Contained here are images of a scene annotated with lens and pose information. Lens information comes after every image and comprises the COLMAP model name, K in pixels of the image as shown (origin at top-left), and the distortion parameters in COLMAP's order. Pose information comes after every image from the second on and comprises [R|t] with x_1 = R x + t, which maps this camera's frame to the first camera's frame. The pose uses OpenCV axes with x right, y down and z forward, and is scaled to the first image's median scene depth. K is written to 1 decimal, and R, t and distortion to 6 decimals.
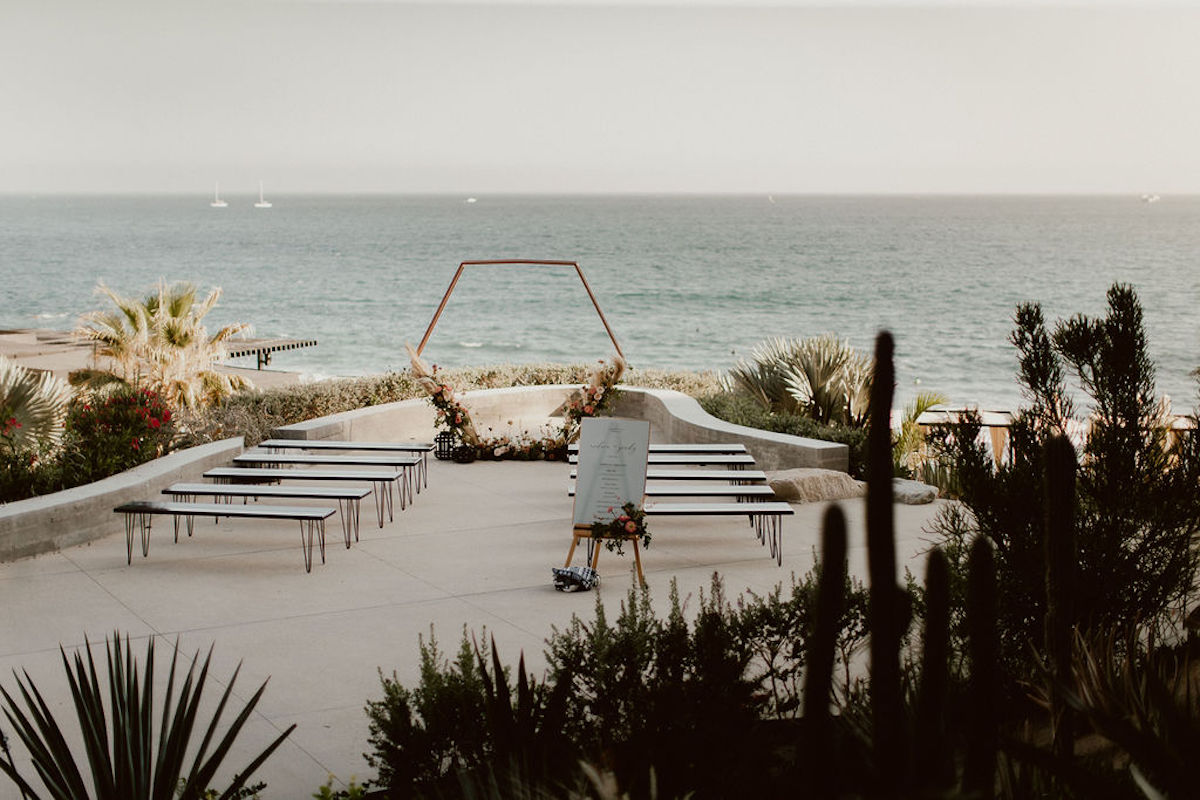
lens RADIAL K [[1792.0, 0, 600.0], [0, 1792.0, 400.0], [0, 0, 1]] dist [0.040055, 0.020528]
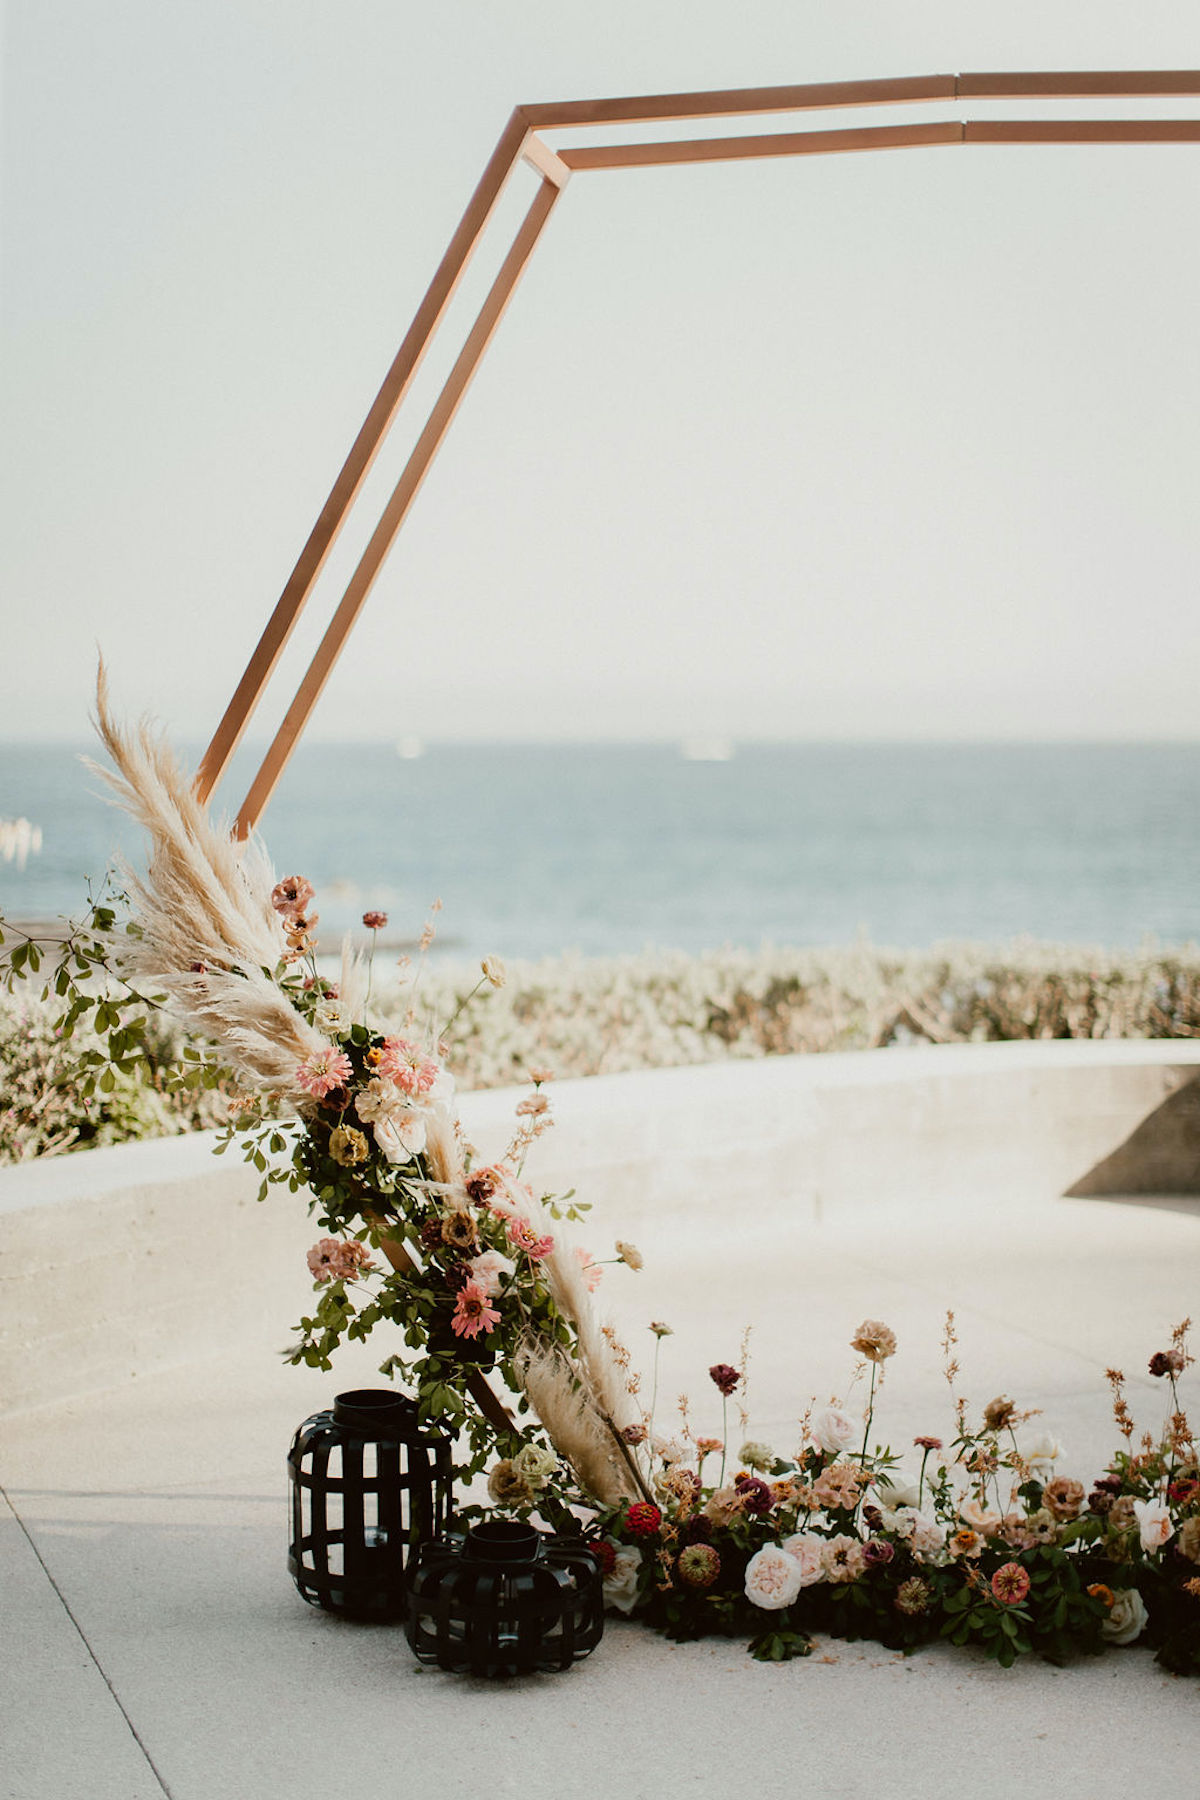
lens RADIAL K [[2688.0, 0, 600.0], [0, 2688.0, 900.0], [0, 0, 1]] dist [0.040055, 0.020528]
pose [[0.988975, 0.005225, -0.147994, -0.040992], [-0.013832, 0.998268, -0.057187, -0.007577], [0.147438, 0.058604, 0.987334, 0.800721]]
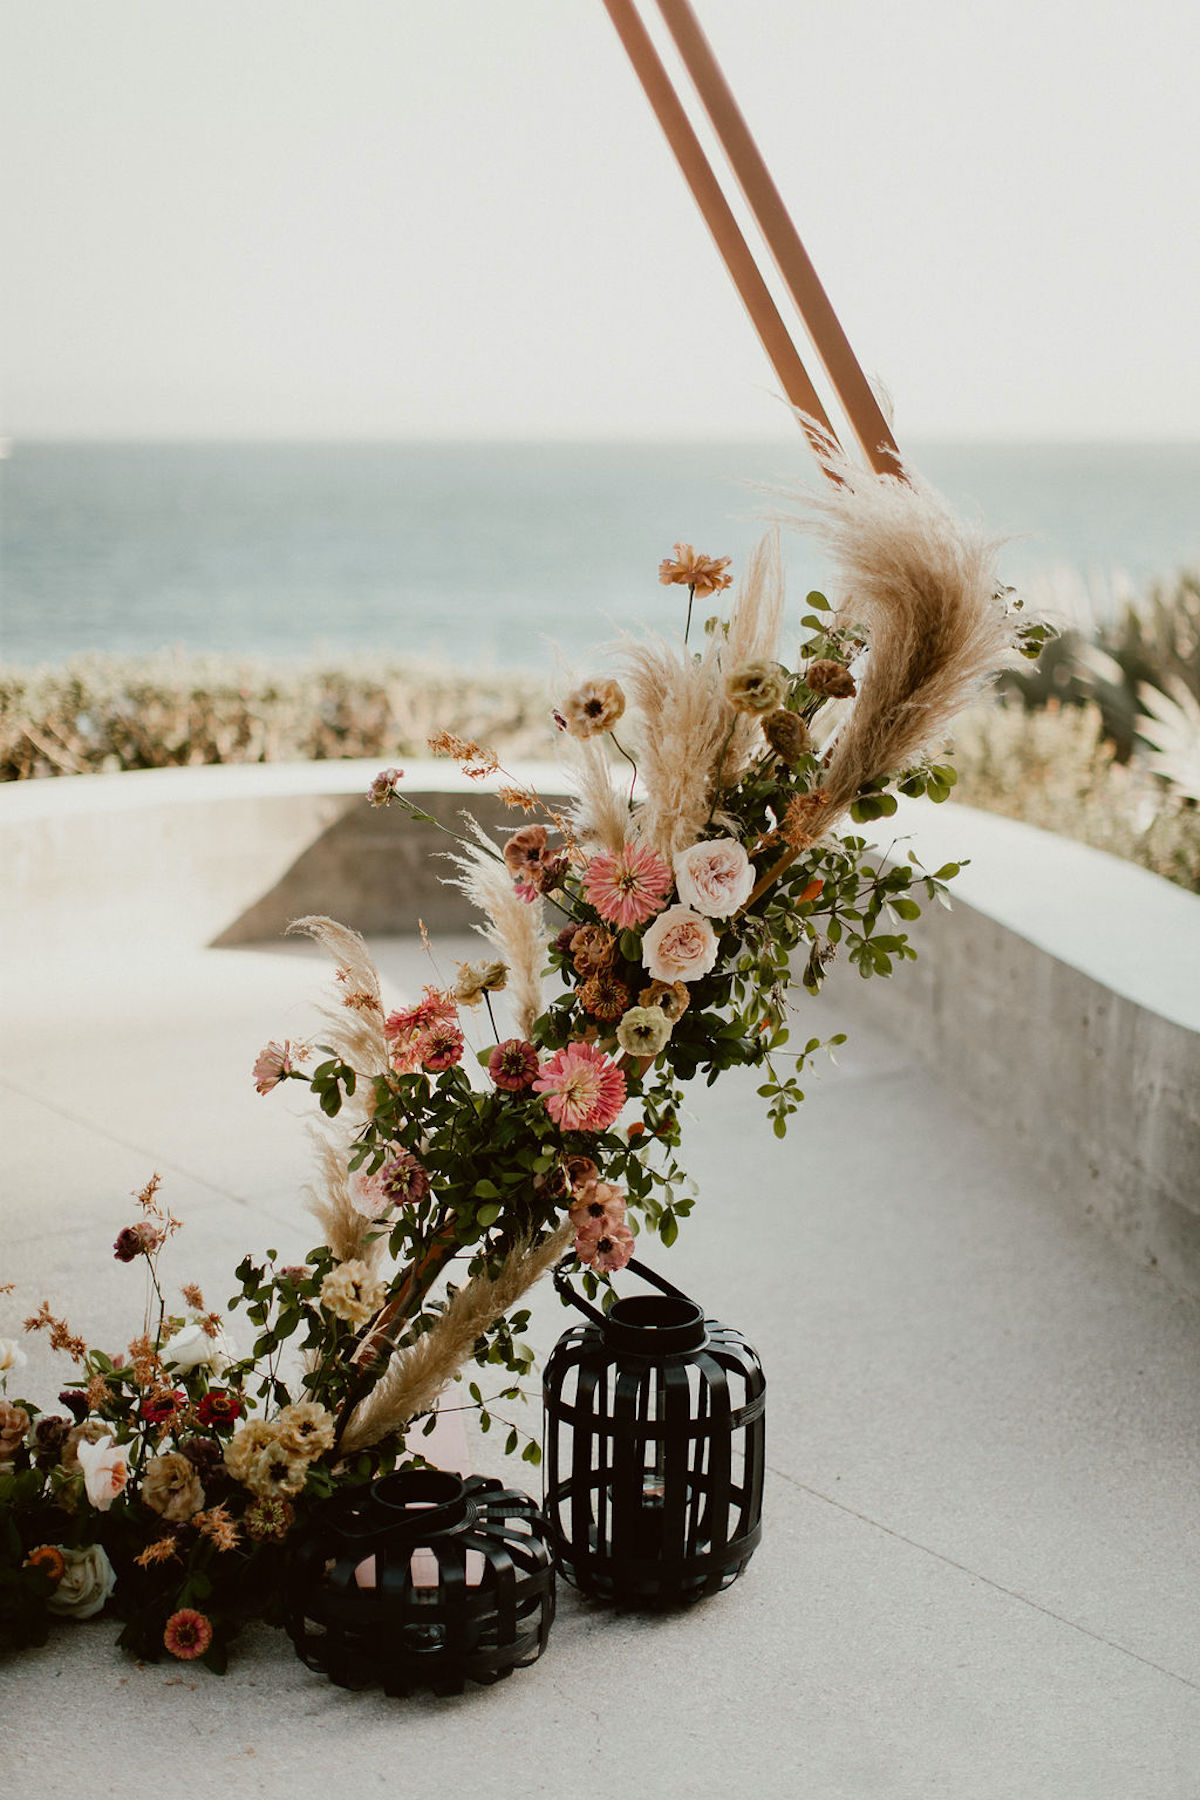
lens RADIAL K [[2611.5, 0, 600.0], [0, 2611.5, 900.0], [0, 0, 1]] dist [0.047209, 0.046565]
pose [[0.994405, -0.023359, 0.103015, -0.018531], [0.017444, 0.998167, 0.057953, -0.011929], [-0.104180, -0.055832, 0.992990, 0.859802]]
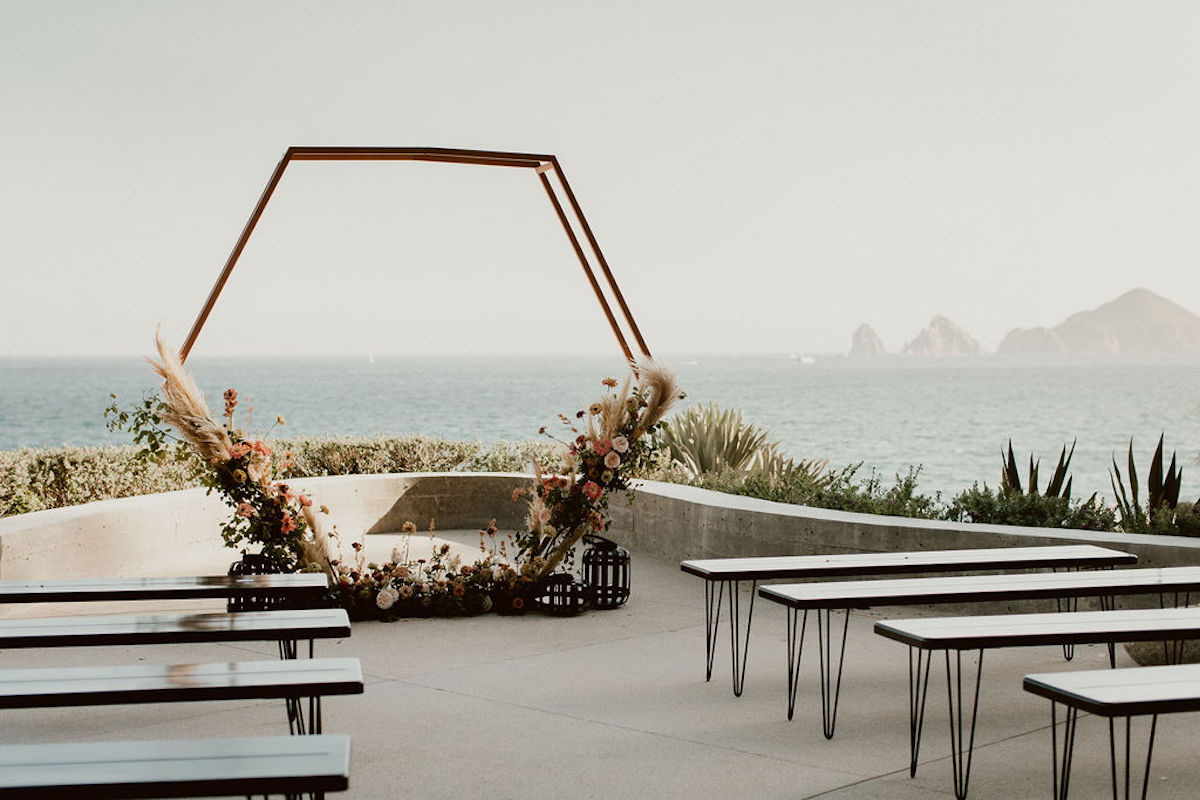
lens RADIAL K [[1792.0, 0, 600.0], [0, 1792.0, 400.0], [0, 0, 1]] dist [0.040055, 0.020528]
pose [[0.958575, -0.014919, 0.284450, -0.126180], [0.041364, 0.995333, -0.087189, 0.021312], [-0.281822, 0.095343, 0.954718, 0.579087]]
